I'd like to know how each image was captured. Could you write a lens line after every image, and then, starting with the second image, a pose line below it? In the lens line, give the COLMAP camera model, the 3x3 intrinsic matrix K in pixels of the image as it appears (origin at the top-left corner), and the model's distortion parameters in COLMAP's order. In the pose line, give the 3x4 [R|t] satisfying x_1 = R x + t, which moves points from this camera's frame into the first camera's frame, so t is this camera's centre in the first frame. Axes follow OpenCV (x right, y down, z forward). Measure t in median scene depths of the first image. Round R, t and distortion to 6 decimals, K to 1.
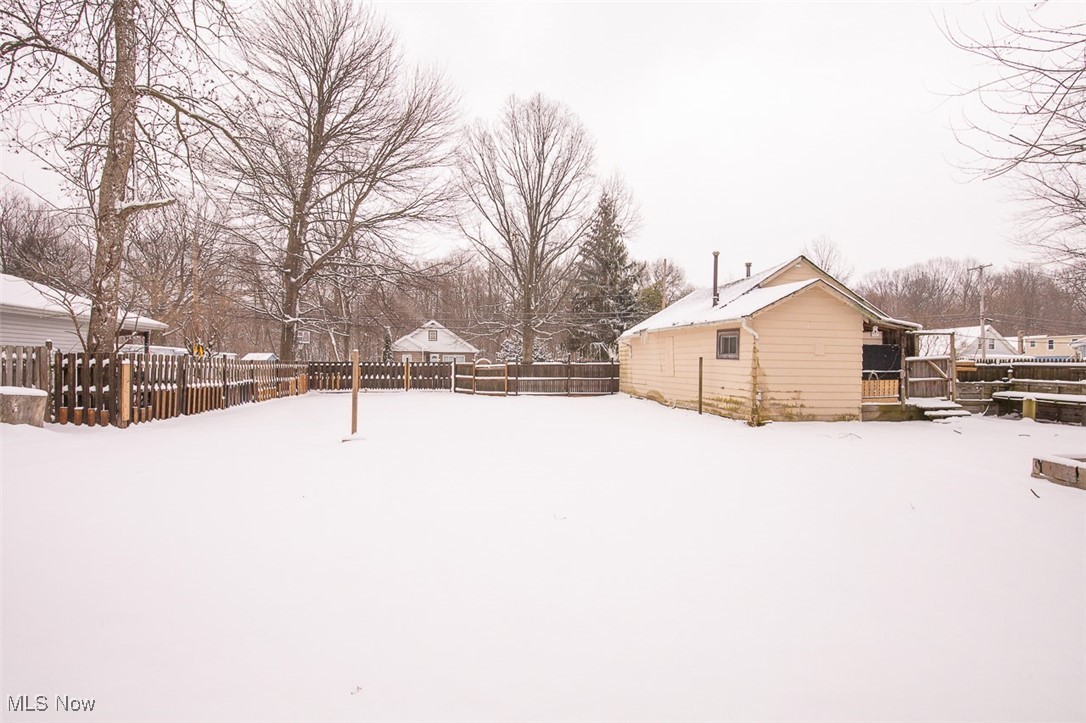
lens RADIAL K [[506.6, 0, 538.6], [0, 506.6, 363.3], [0, 0, 1]] dist [-0.006318, -0.000495]
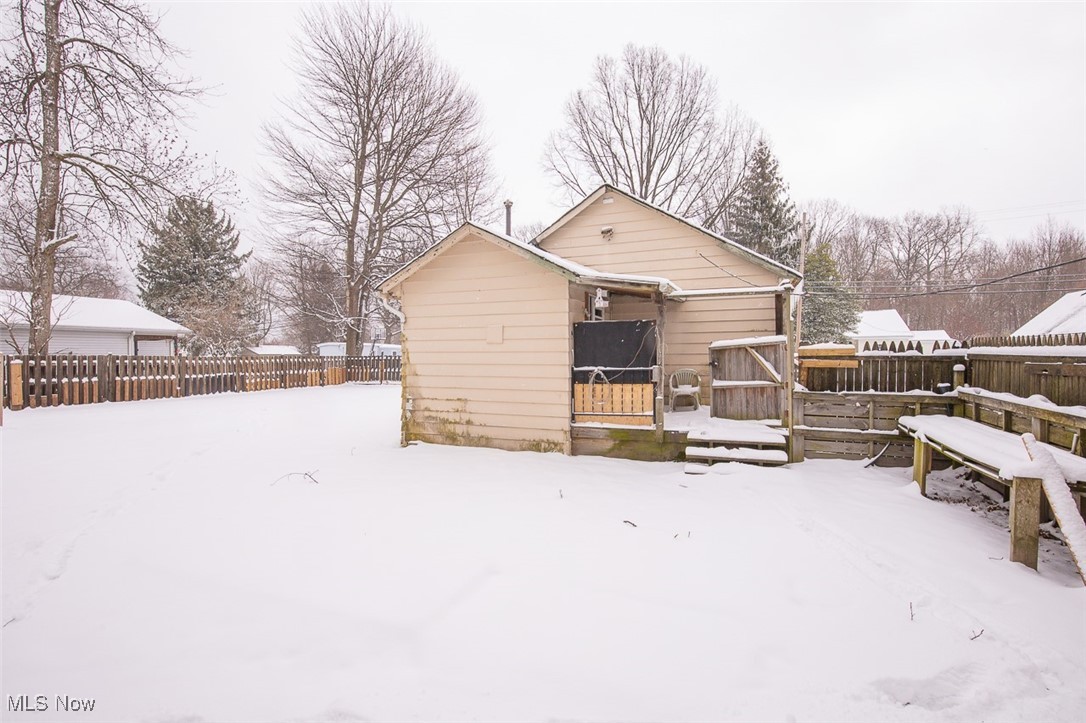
lens RADIAL K [[506.6, 0, 541.0], [0, 506.6, 363.6], [0, 0, 1]] dist [-0.006318, -0.000495]
pose [[0.854586, -0.003103, -0.519301, 0.898377], [0.014717, 0.999725, 0.018245, -0.001203], [0.519102, -0.023235, 0.854397, 0.475666]]
